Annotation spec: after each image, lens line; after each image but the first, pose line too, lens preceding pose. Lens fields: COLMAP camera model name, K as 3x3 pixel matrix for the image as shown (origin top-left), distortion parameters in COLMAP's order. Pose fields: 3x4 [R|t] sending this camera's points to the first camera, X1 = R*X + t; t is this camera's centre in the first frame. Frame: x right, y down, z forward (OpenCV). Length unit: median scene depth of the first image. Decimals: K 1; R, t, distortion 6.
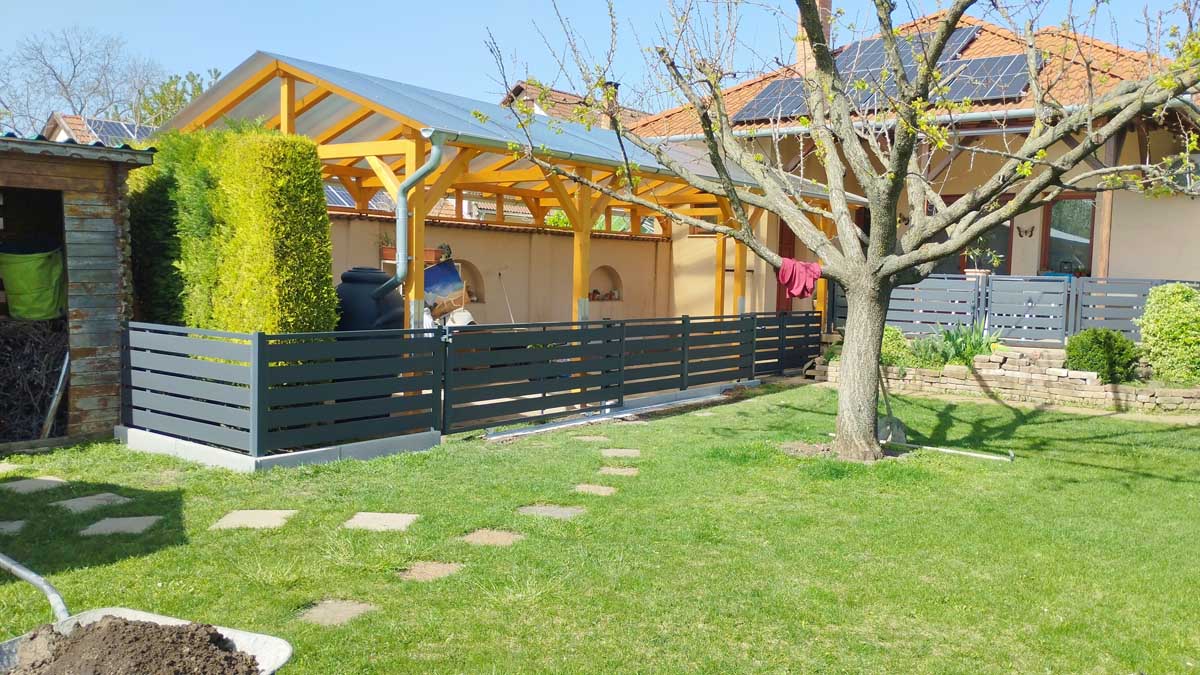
lens RADIAL K [[991.9, 0, 600.0], [0, 991.9, 337.5], [0, 0, 1]] dist [0.032242, -0.013025]
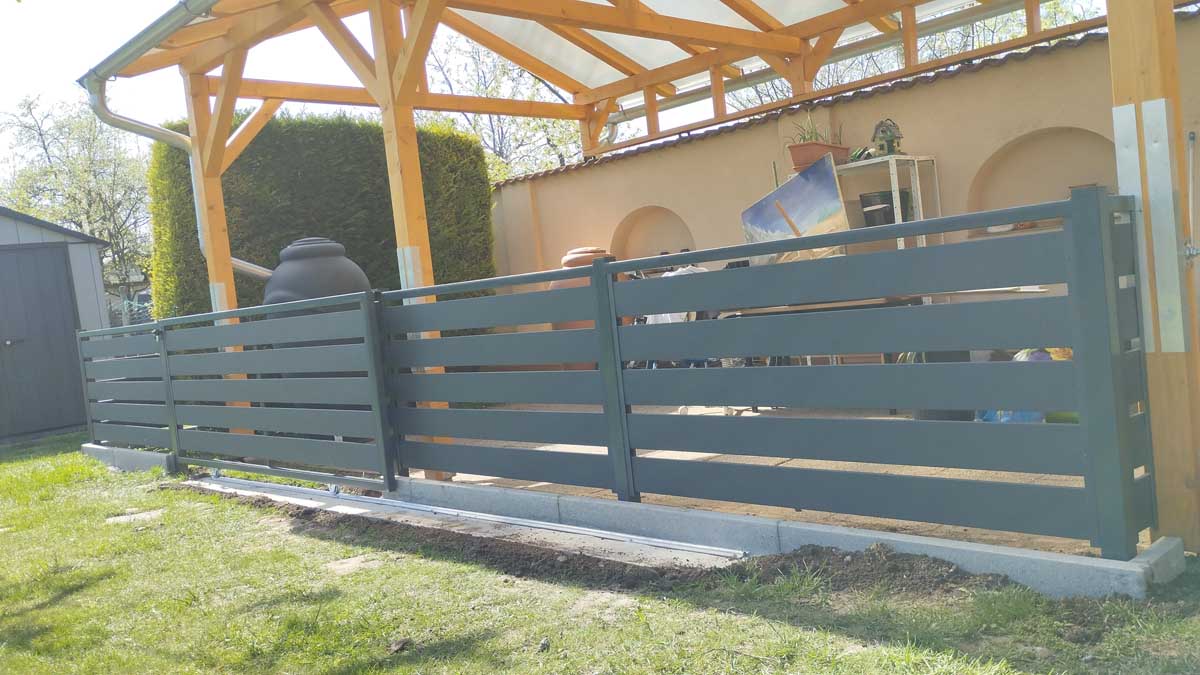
lens RADIAL K [[991.9, 0, 600.0], [0, 991.9, 337.5], [0, 0, 1]] dist [0.032242, -0.013025]
pose [[-0.169513, 0.022972, -0.985260, 0.444040], [0.026170, 0.999481, 0.018801, -0.001764], [0.985180, -0.022597, -0.170026, 1.228167]]
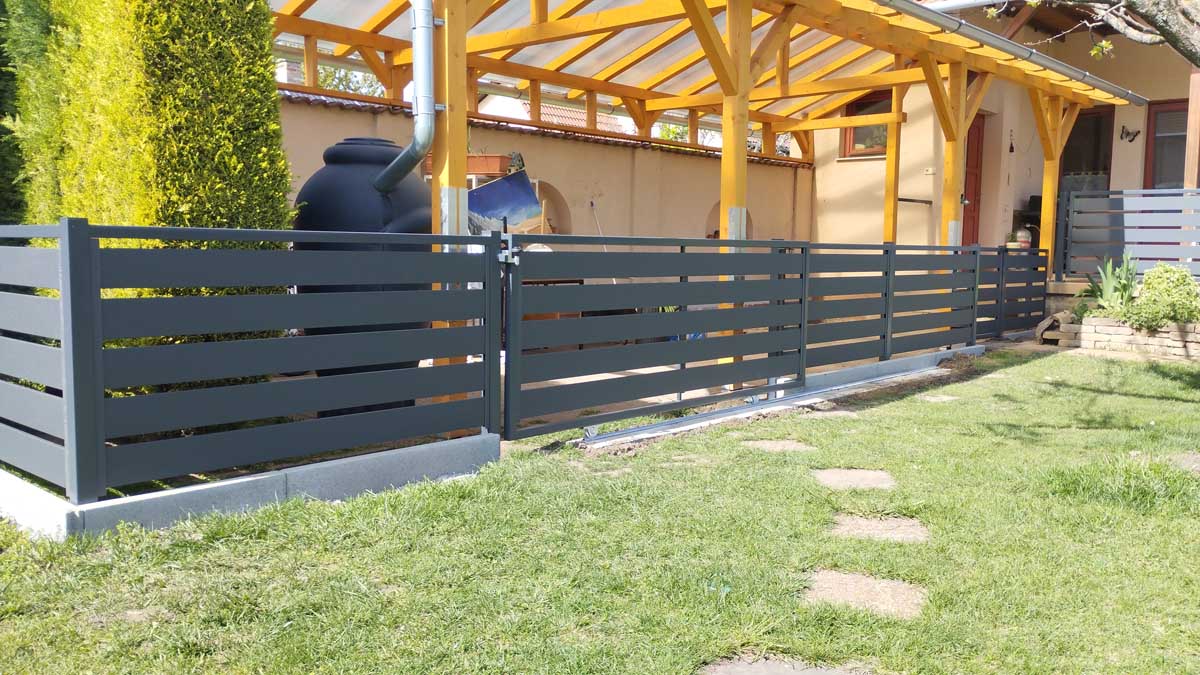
lens RADIAL K [[991.9, 0, 600.0], [0, 991.9, 337.5], [0, 0, 1]] dist [0.032242, -0.013025]
pose [[0.996701, -0.006783, -0.080876, -0.054811], [0.008483, 0.999750, 0.020693, 0.027707], [0.080715, -0.021311, 0.996509, 0.407585]]
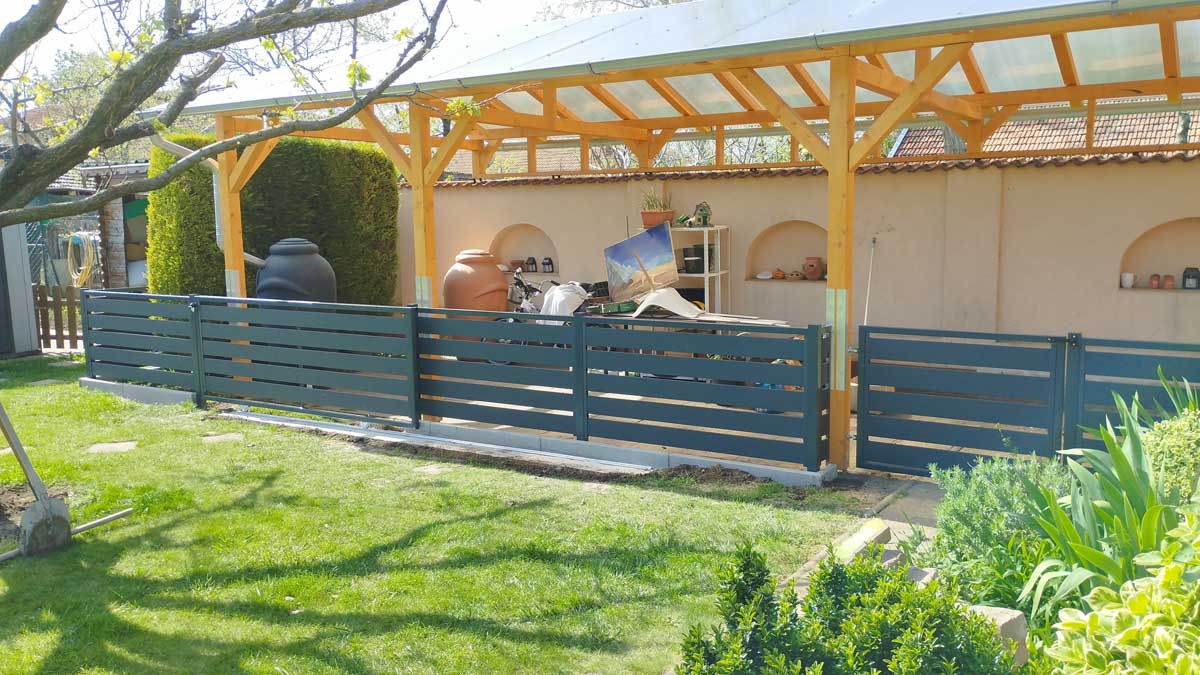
lens RADIAL K [[991.9, 0, 600.0], [0, 991.9, 337.5], [0, 0, 1]] dist [0.032242, -0.013025]
pose [[0.076455, 0.080789, -0.993795, 0.761073], [-0.057418, 0.995415, 0.076504, -0.058750], [0.995418, 0.051213, 0.080743, 1.130066]]
